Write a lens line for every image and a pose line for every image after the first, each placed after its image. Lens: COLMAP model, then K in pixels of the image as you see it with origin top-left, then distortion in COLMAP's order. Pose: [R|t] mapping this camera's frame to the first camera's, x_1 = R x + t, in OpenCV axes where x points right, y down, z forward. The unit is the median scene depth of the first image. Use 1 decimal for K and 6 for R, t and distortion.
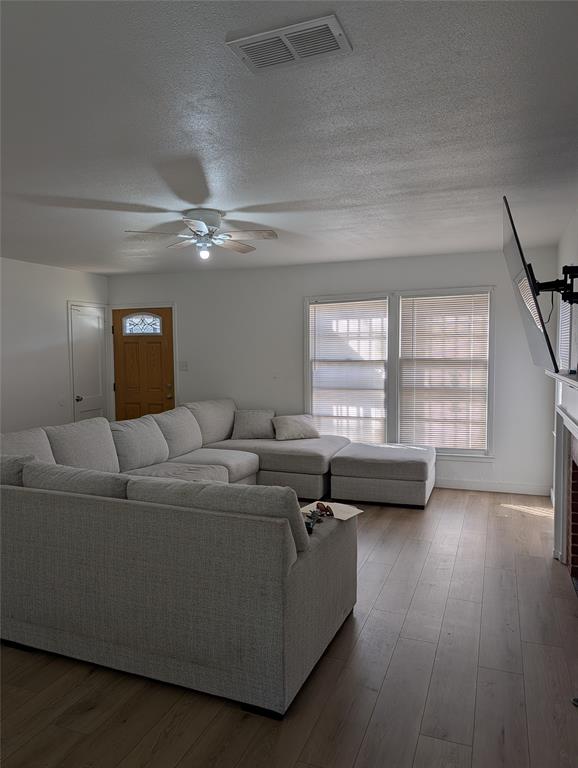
lens RADIAL K [[539.8, 0, 289.0], [0, 539.8, 384.0], [0, 0, 1]] dist [0.006572, 0.000533]
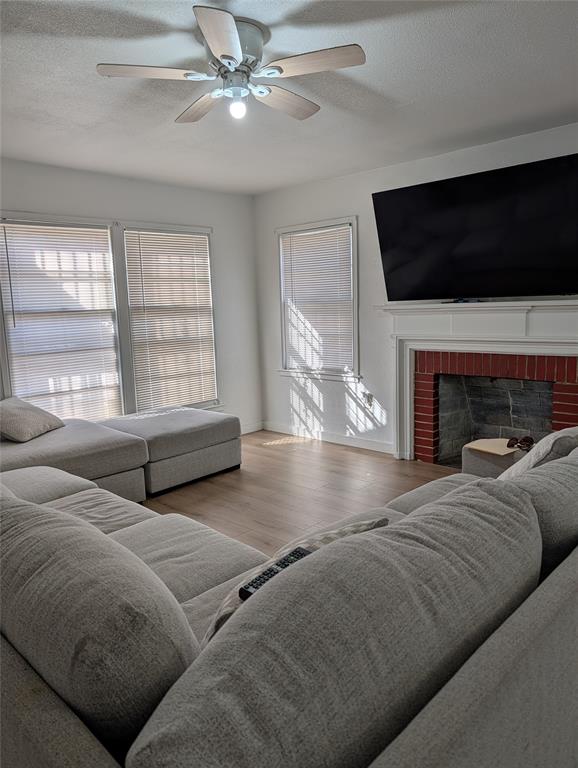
lens RADIAL K [[539.8, 0, 289.0], [0, 539.8, 384.0], [0, 0, 1]] dist [0.006572, 0.000533]
pose [[0.377664, -0.142326, 0.914939, -0.450654], [0.077180, 0.989516, 0.122069, -0.013475], [-0.922721, 0.024514, 0.384689, 0.474873]]
